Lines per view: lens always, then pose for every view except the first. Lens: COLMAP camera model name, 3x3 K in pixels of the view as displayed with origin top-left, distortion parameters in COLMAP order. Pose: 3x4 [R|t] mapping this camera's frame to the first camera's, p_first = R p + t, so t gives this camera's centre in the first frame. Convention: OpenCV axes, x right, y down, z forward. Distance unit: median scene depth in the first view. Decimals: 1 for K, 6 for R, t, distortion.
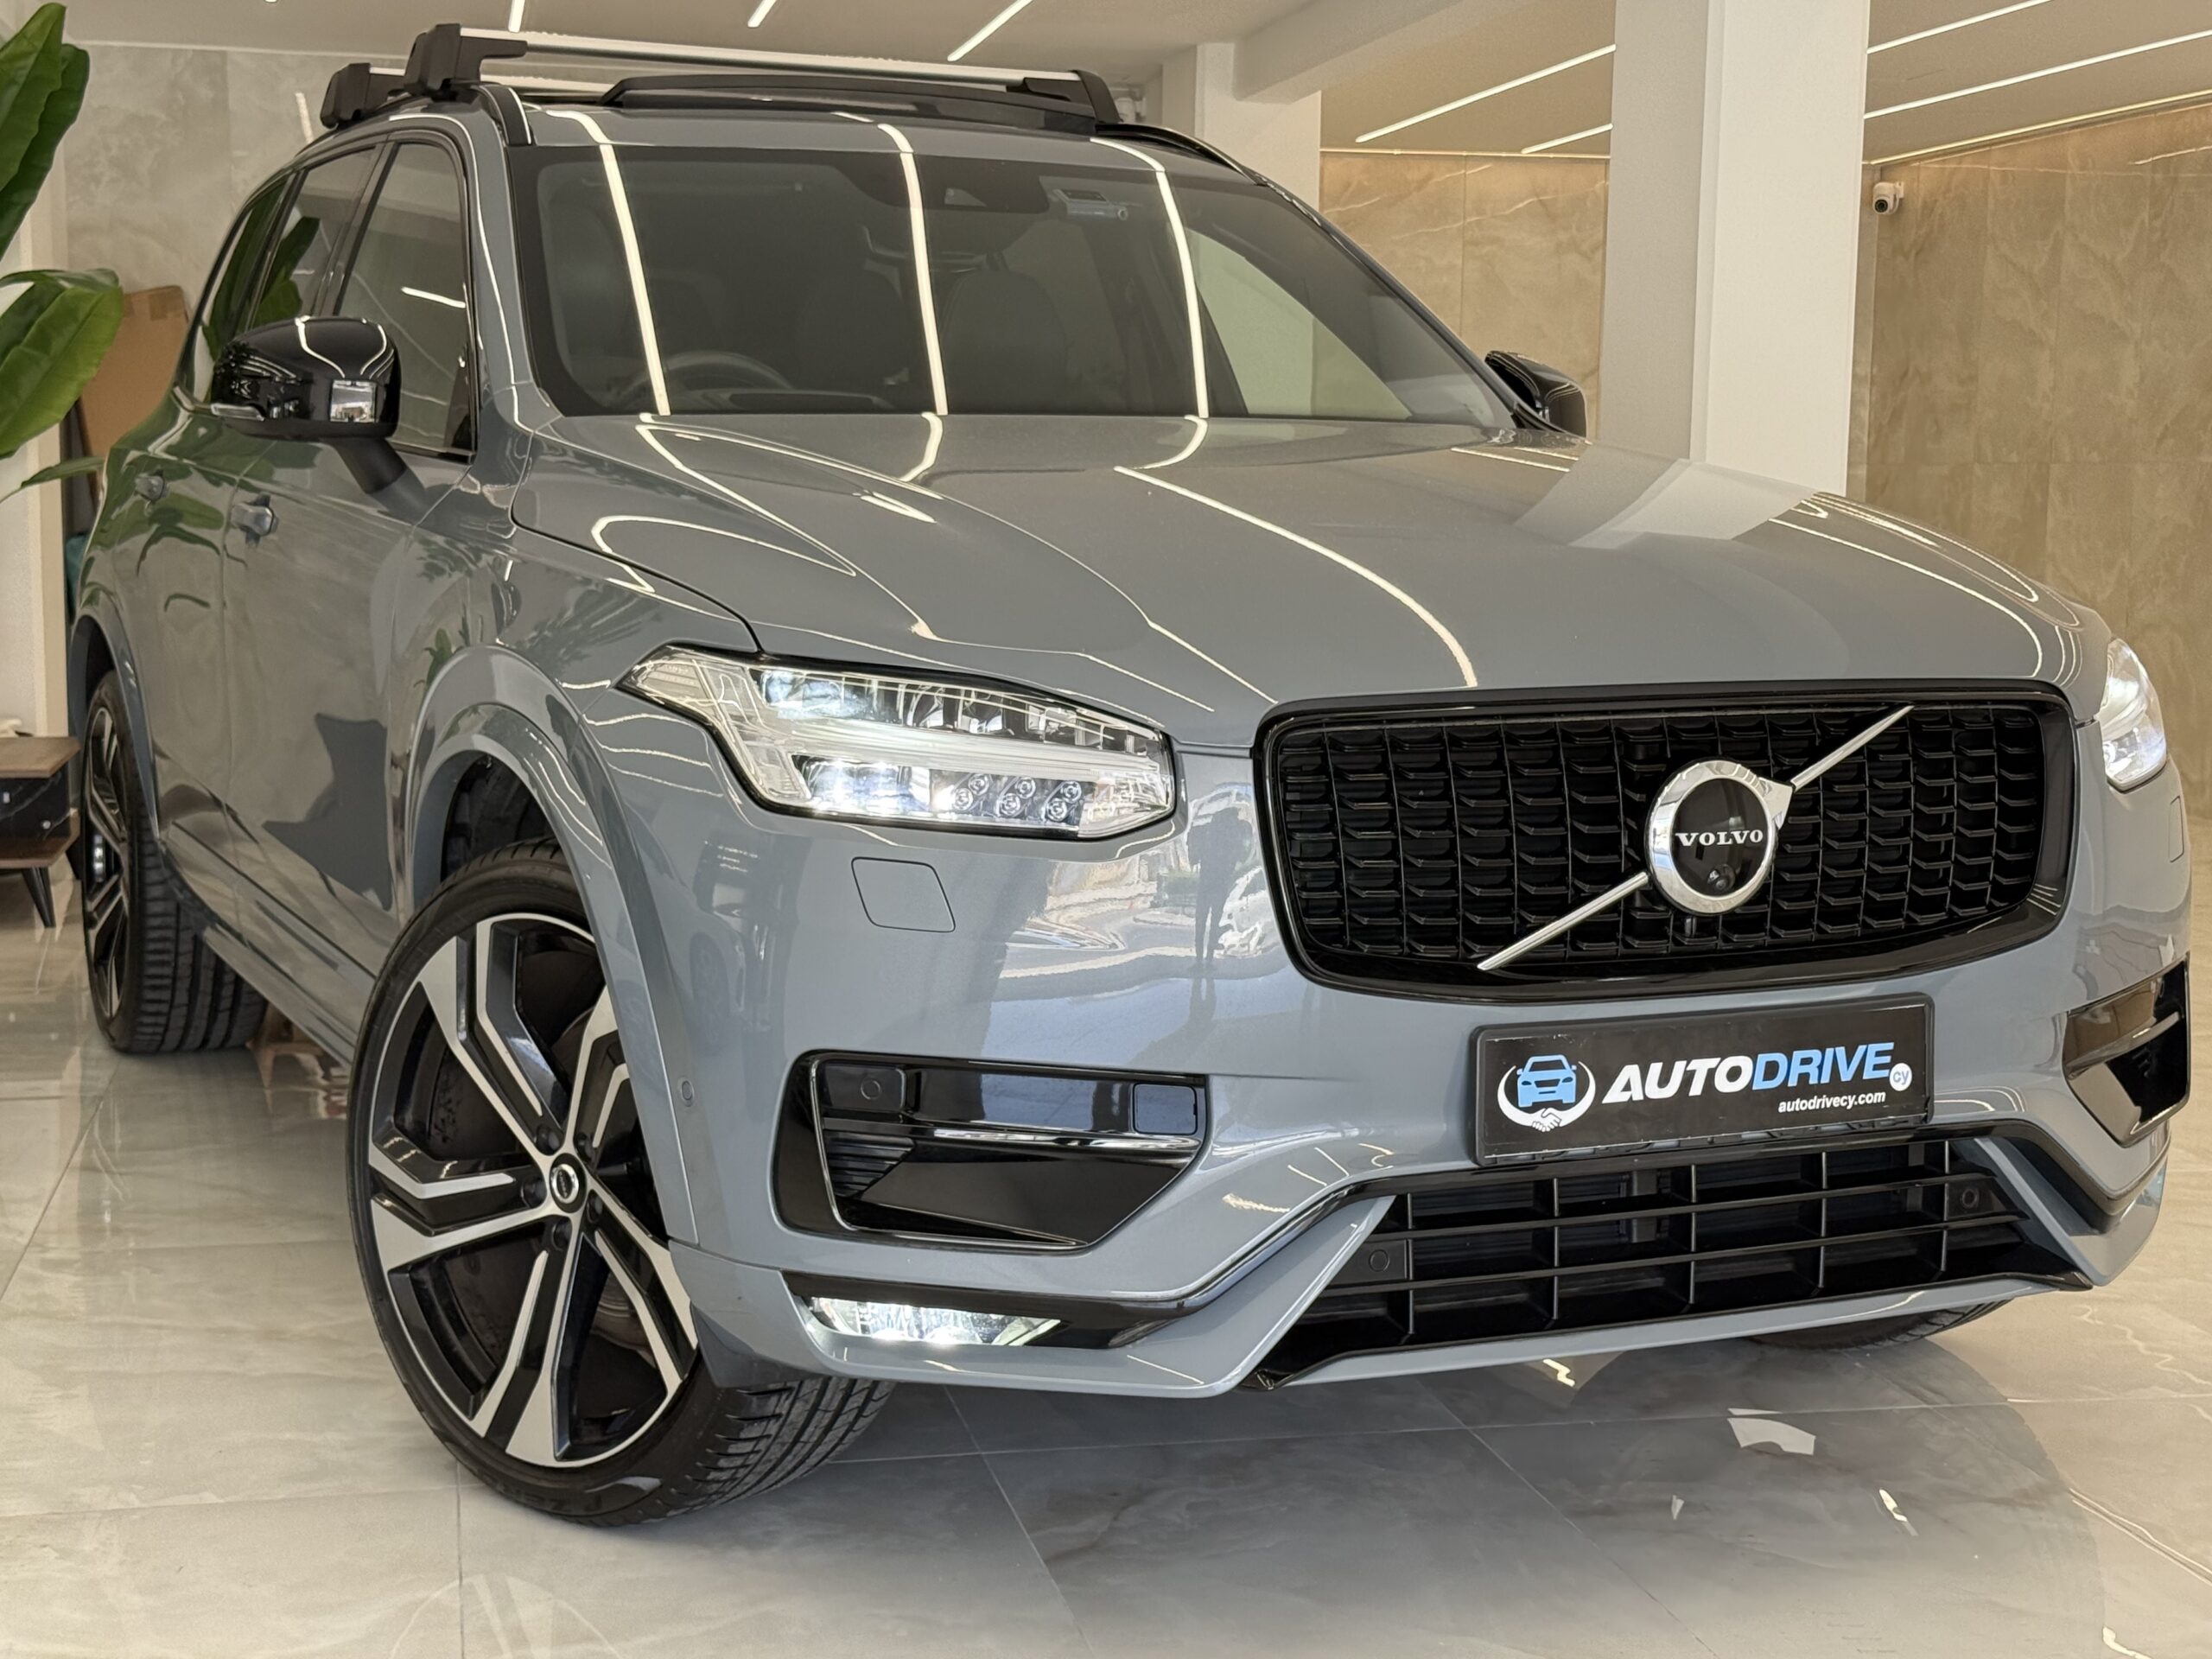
lens RADIAL K [[3317.1, 0, 1106.0], [0, 3317.1, 829.5], [0, 0, 1]] dist [0.057499, -0.904041]
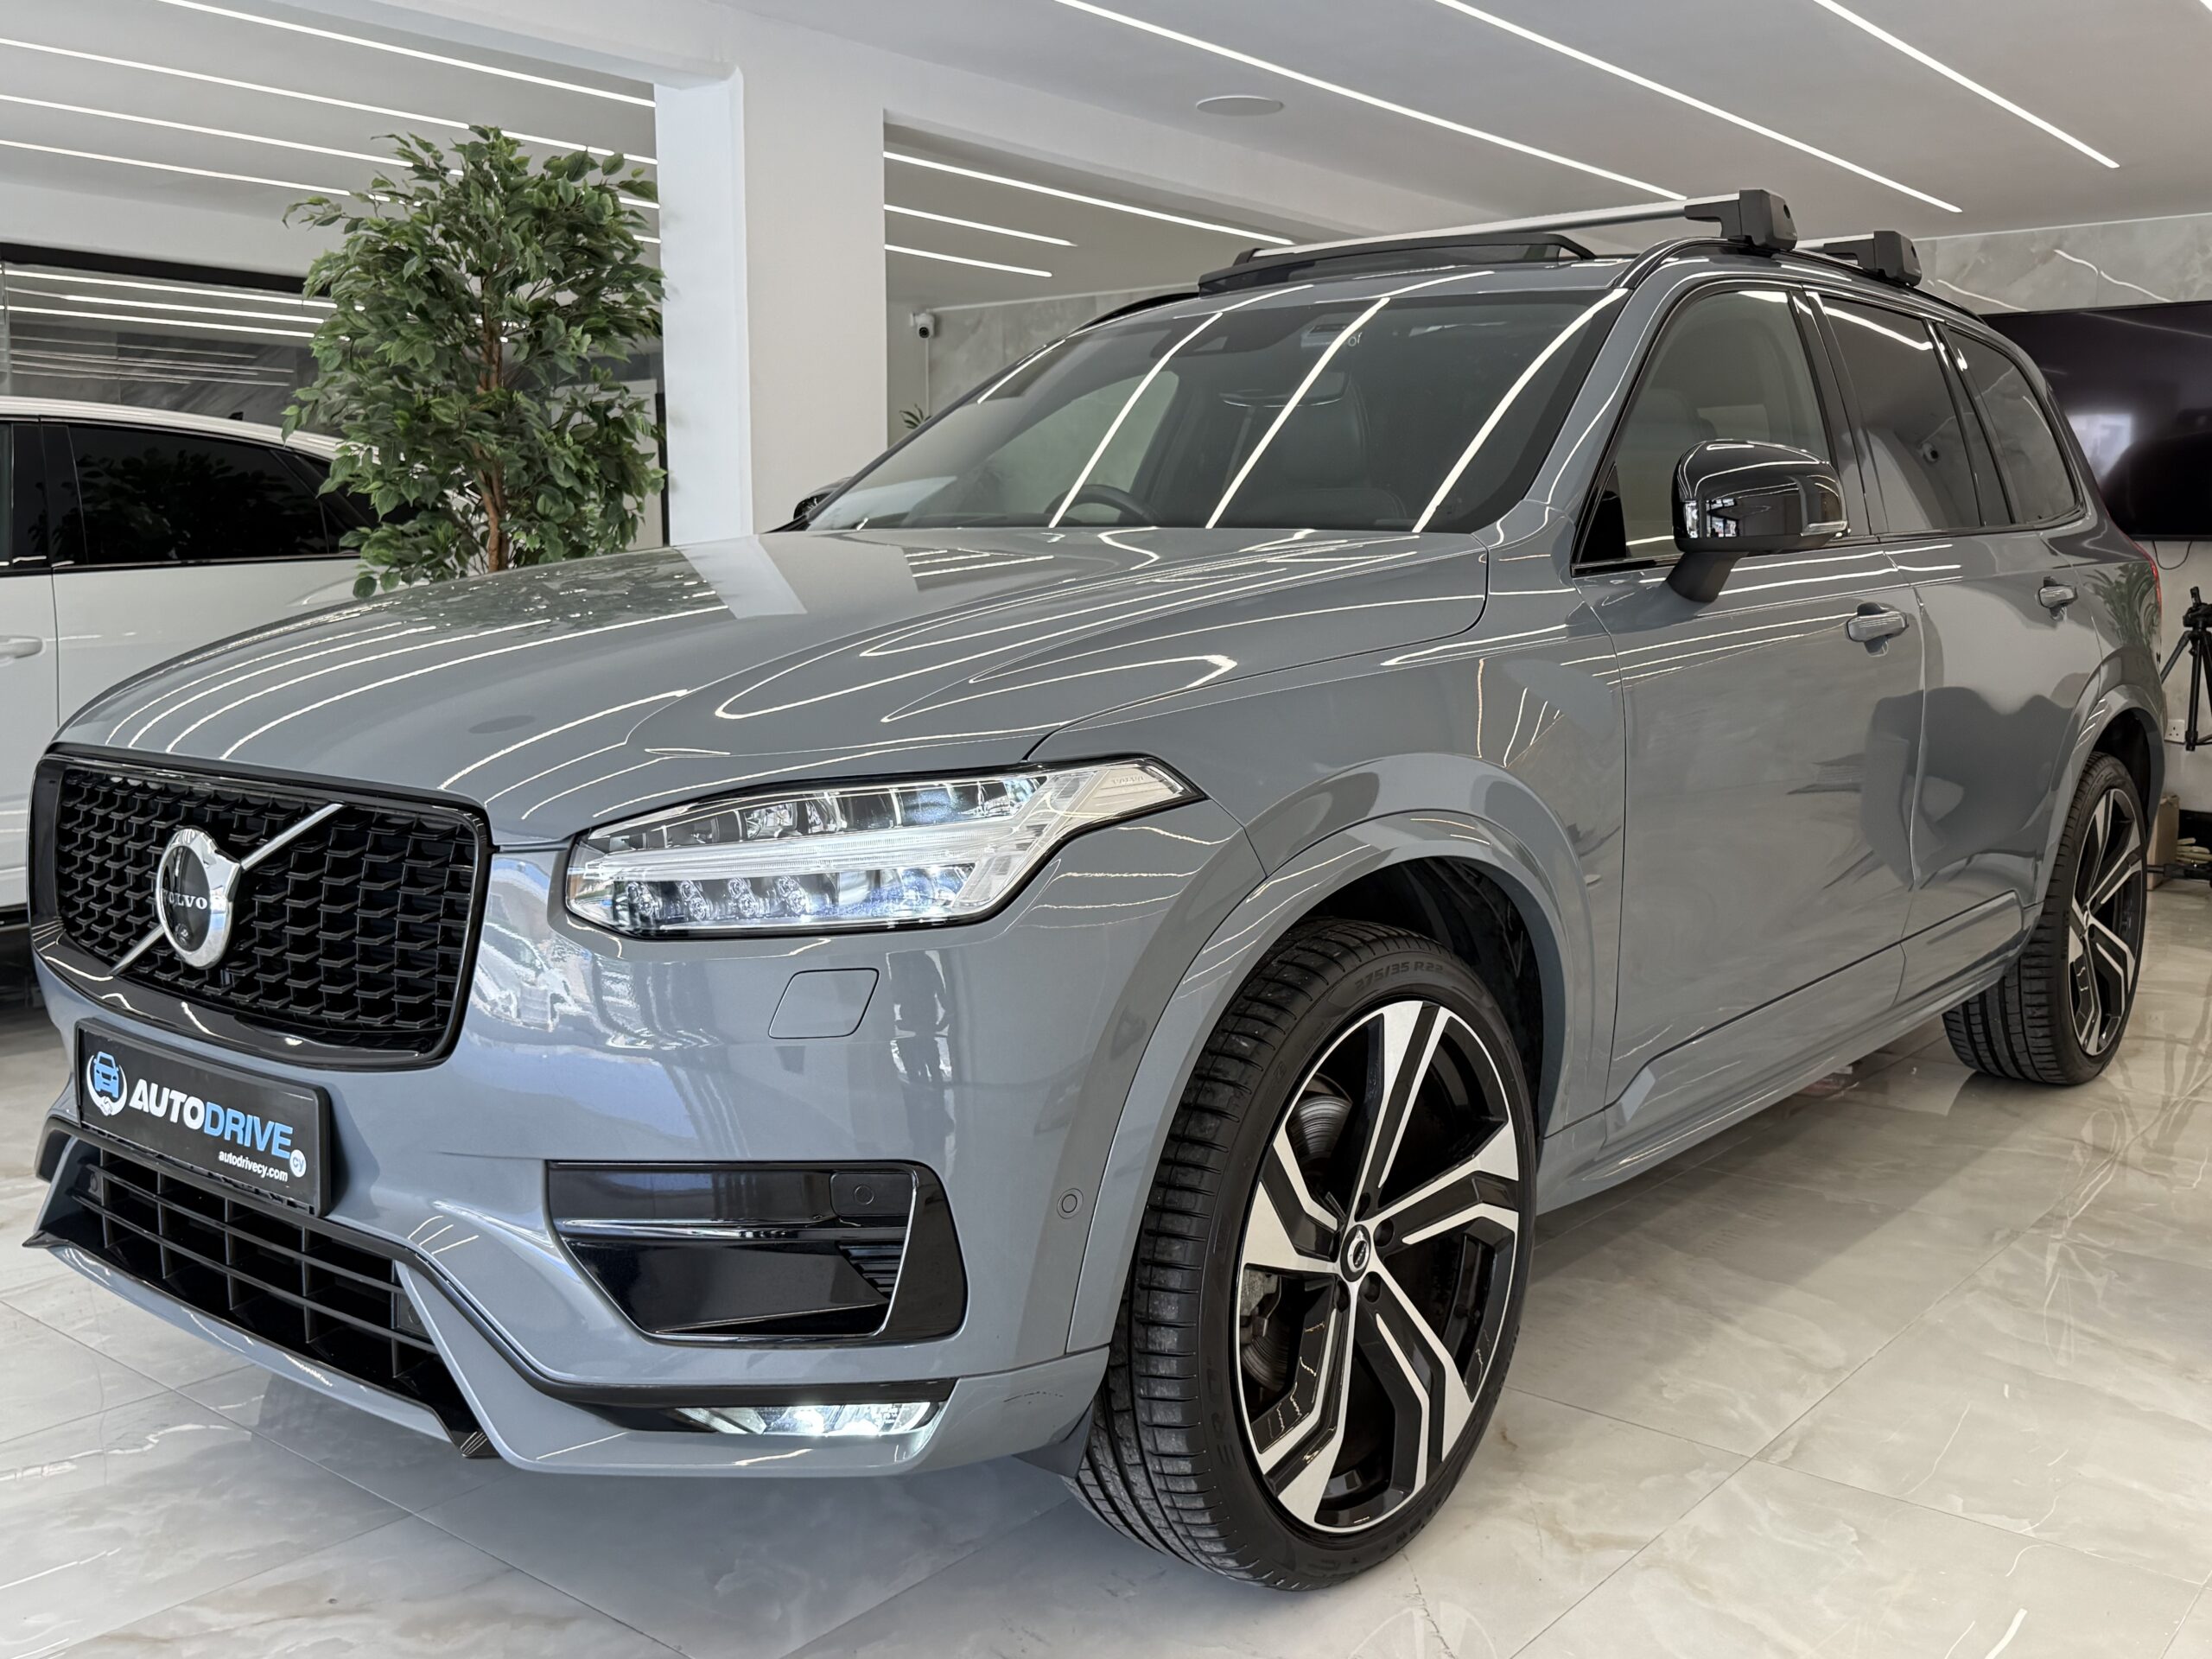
lens RADIAL K [[2232.9, 0, 1106.0], [0, 2232.9, 829.5], [0, 0, 1]] dist [0.002106, -0.209385]
pose [[0.438166, 0.111432, -0.891961, 0.982493], [-0.102211, 0.992027, 0.073723, -0.107611], [0.893064, 0.058865, 0.446062, 0.940596]]
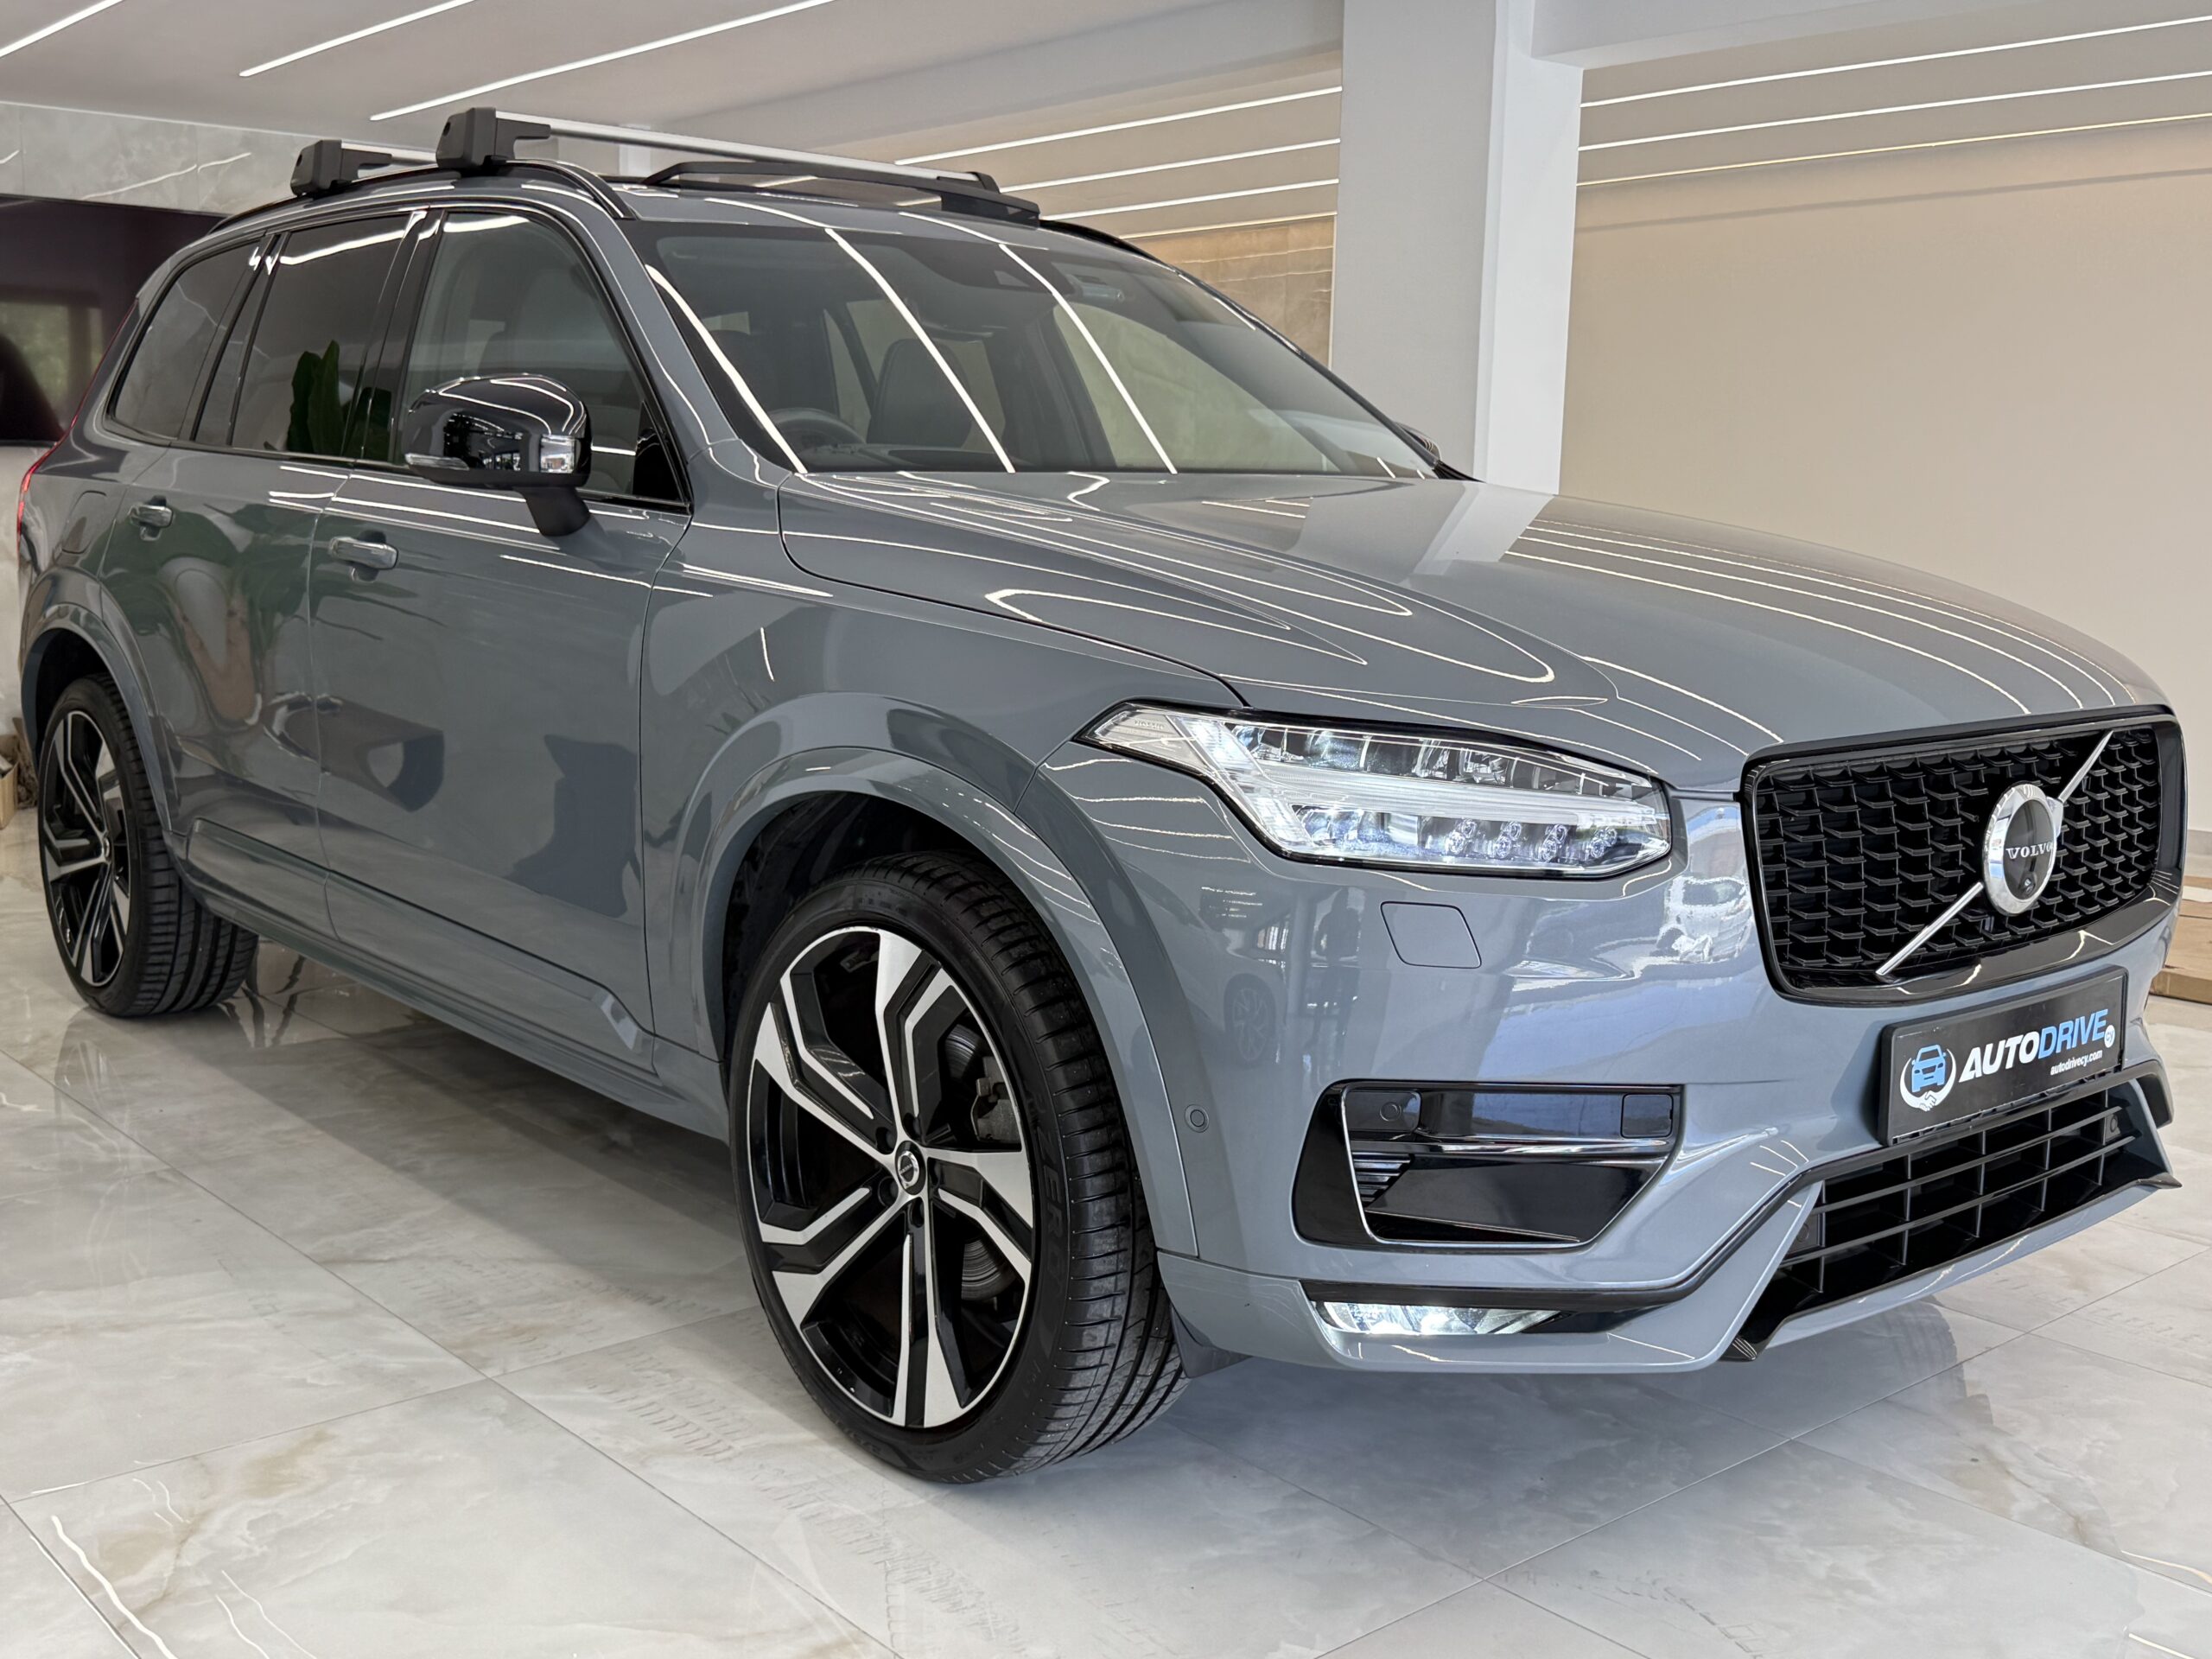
lens RADIAL K [[2309.0, 0, 1106.0], [0, 2309.0, 829.5], [0, 0, 1]] dist [0.186292, -0.808929]
pose [[0.964698, -0.033500, 0.261219, -0.346446], [0.022389, 0.998718, 0.045398, -0.049606], [-0.262405, -0.037947, 0.964212, 0.287749]]
